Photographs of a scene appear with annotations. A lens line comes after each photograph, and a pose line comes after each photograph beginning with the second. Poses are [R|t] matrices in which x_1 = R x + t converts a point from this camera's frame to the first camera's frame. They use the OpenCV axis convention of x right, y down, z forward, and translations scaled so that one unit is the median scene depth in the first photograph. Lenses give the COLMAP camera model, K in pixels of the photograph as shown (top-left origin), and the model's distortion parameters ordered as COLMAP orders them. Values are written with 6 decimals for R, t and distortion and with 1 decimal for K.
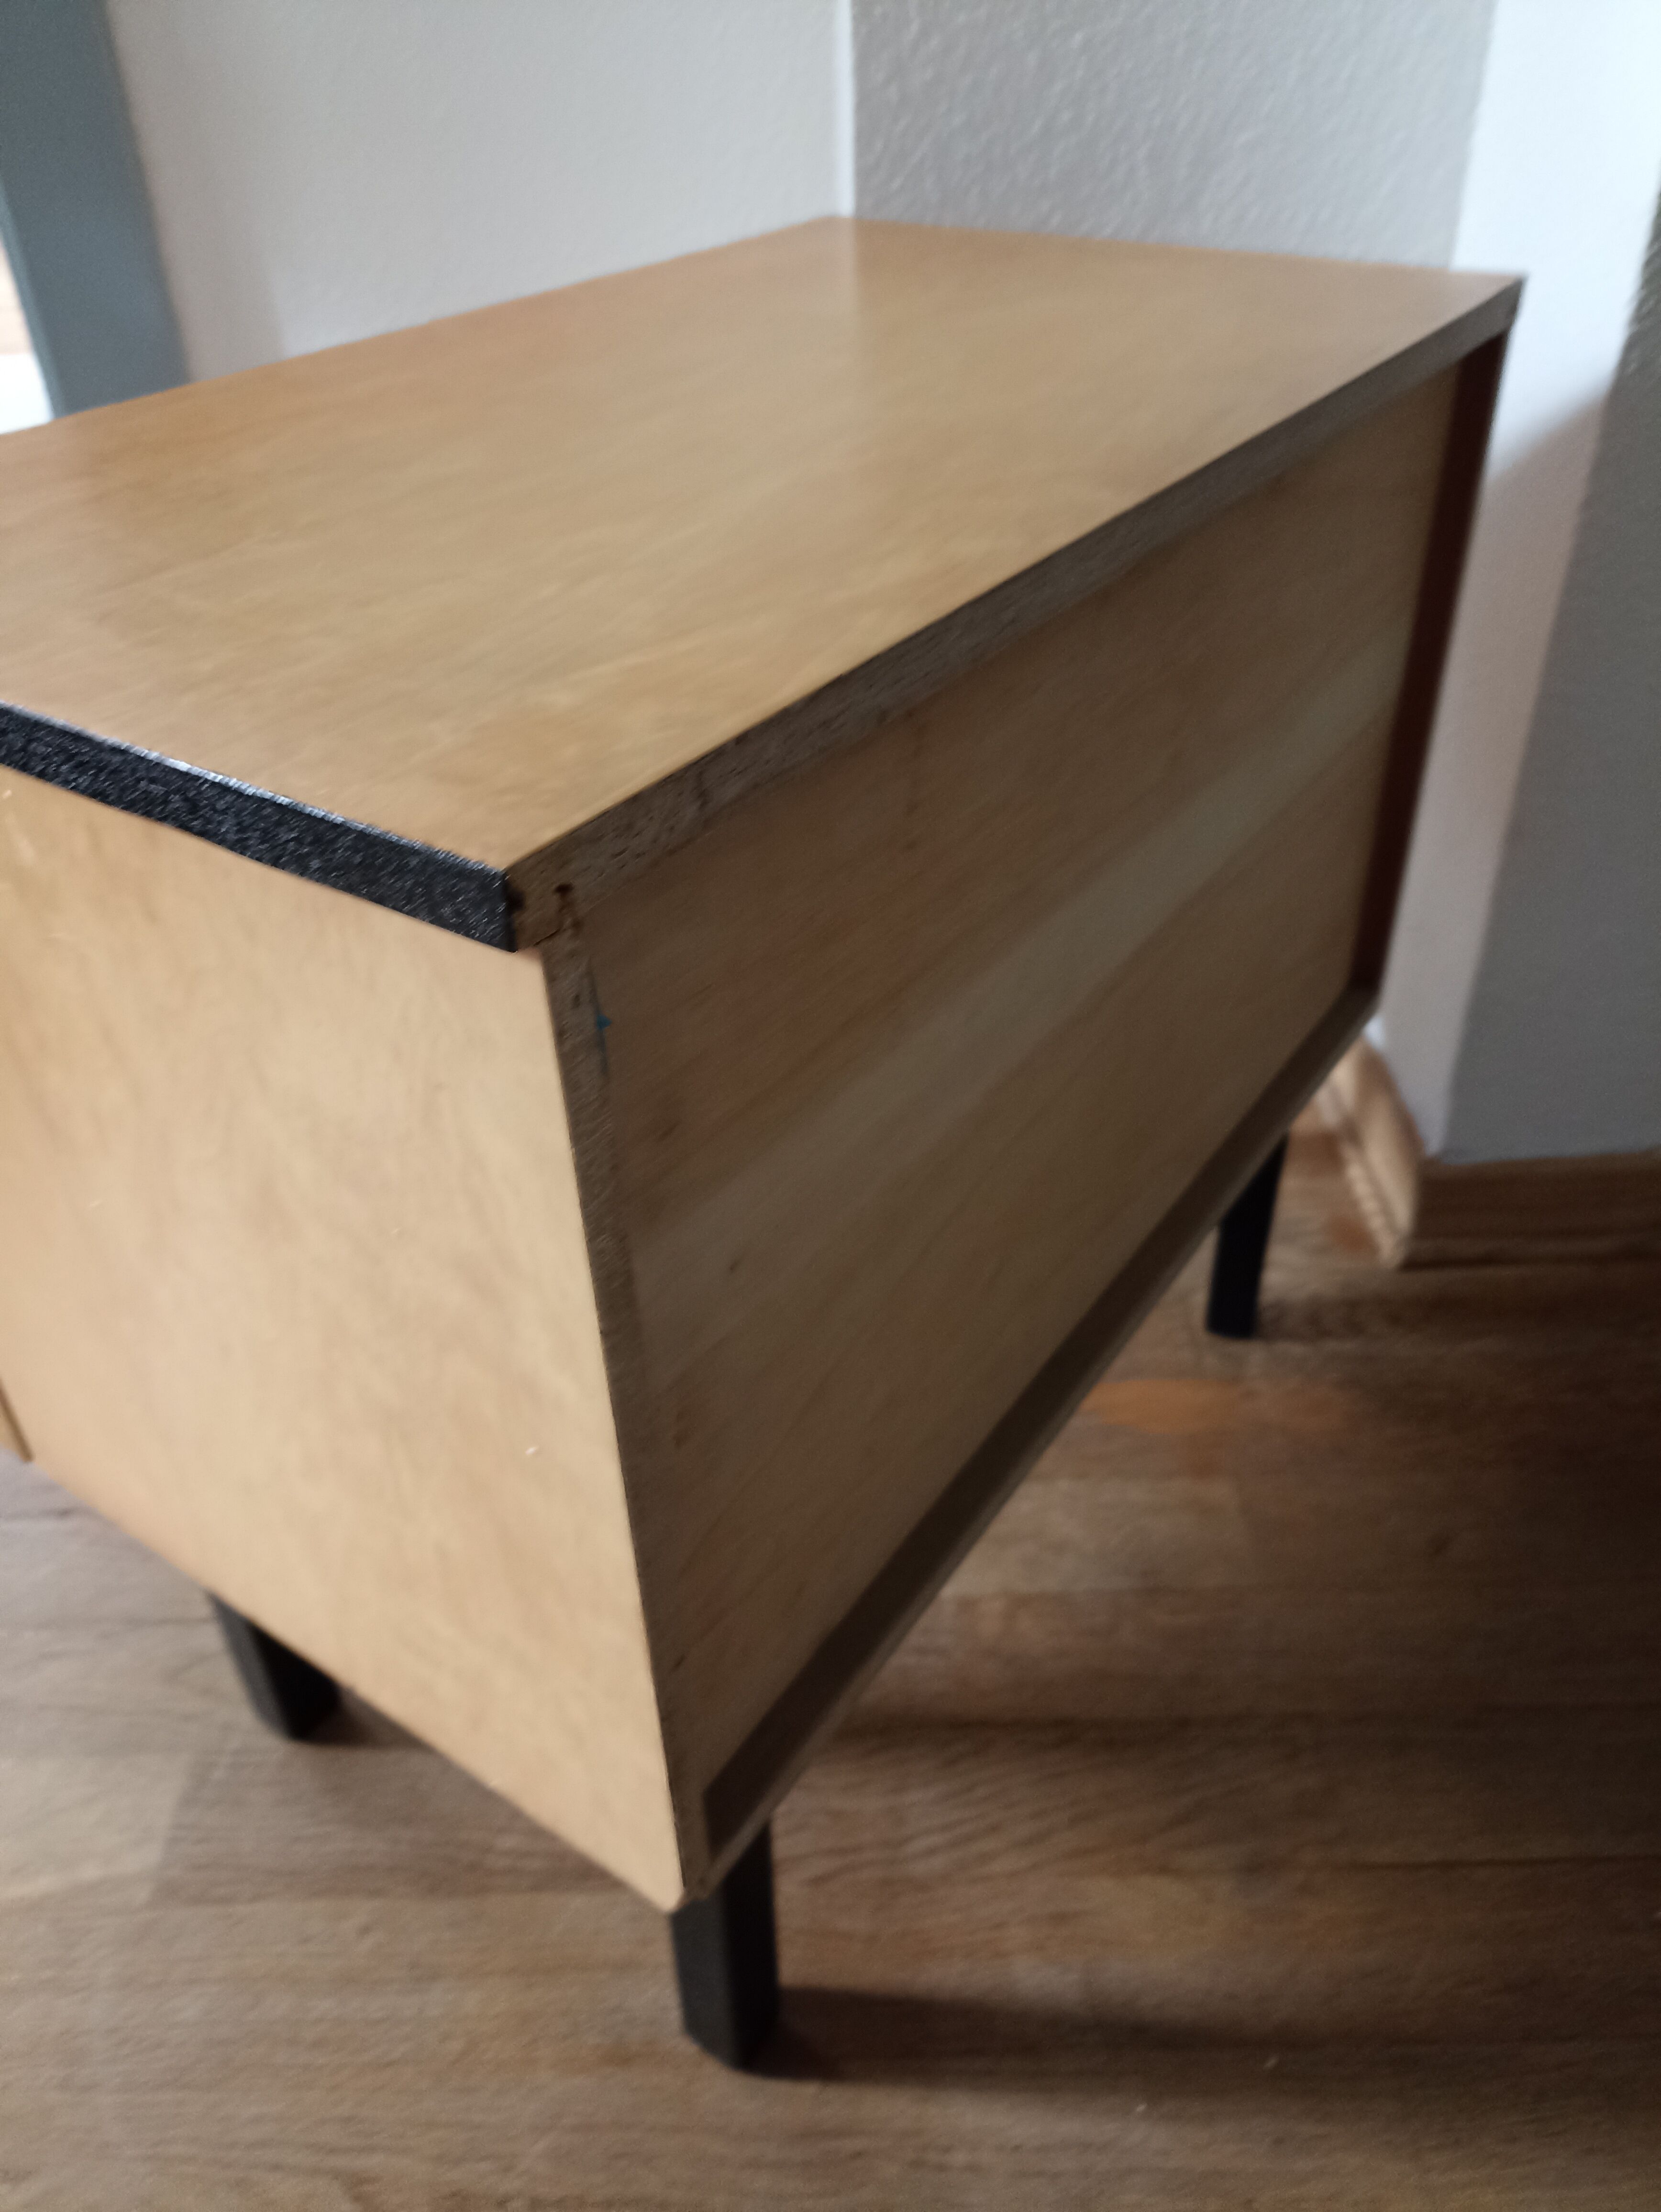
lens RADIAL K [[1636.2, 0, 853.0], [0, 1636.2, 1143.7], [0, 0, 1]] dist [-0.006353, -0.015638]
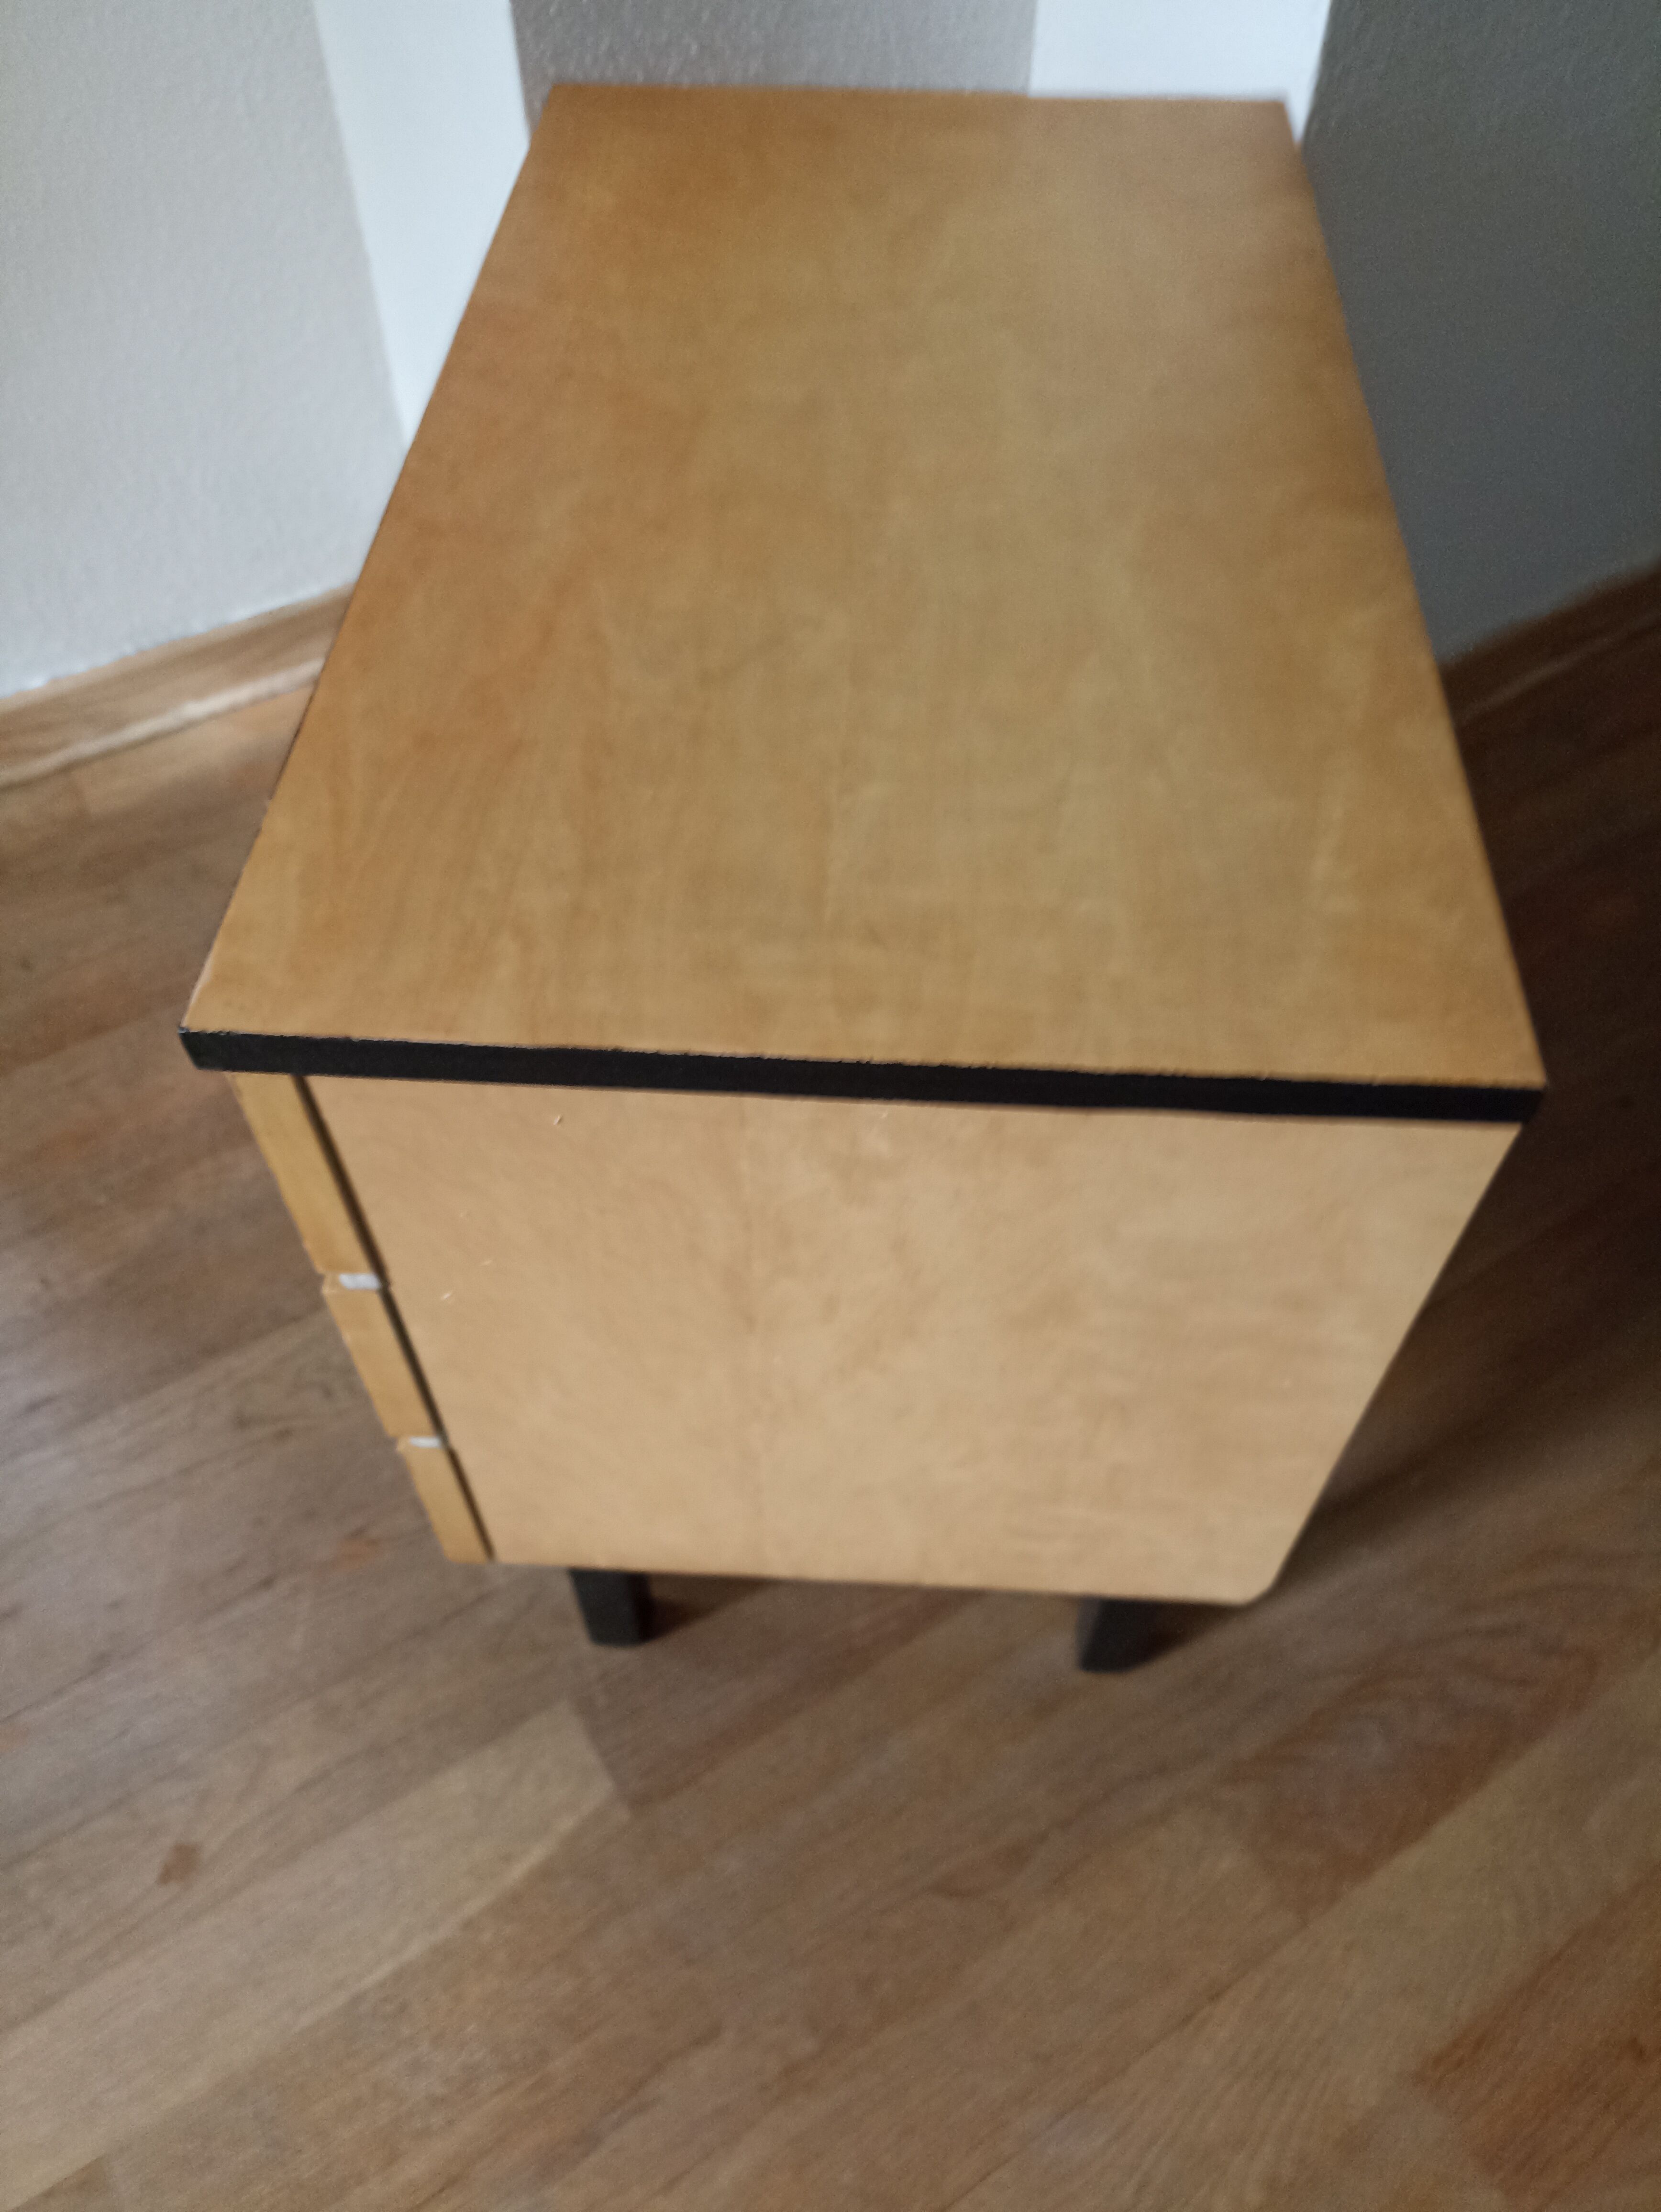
lens RADIAL K [[1636.2, 0, 853.0], [0, 1636.2, 1143.7], [0, 0, 1]] dist [-0.006353, -0.015638]
pose [[0.855321, -0.402161, 0.326638, -0.488529], [0.298771, 0.897931, 0.323195, -0.306271], [-0.423275, -0.178846, 0.888173, -0.030575]]
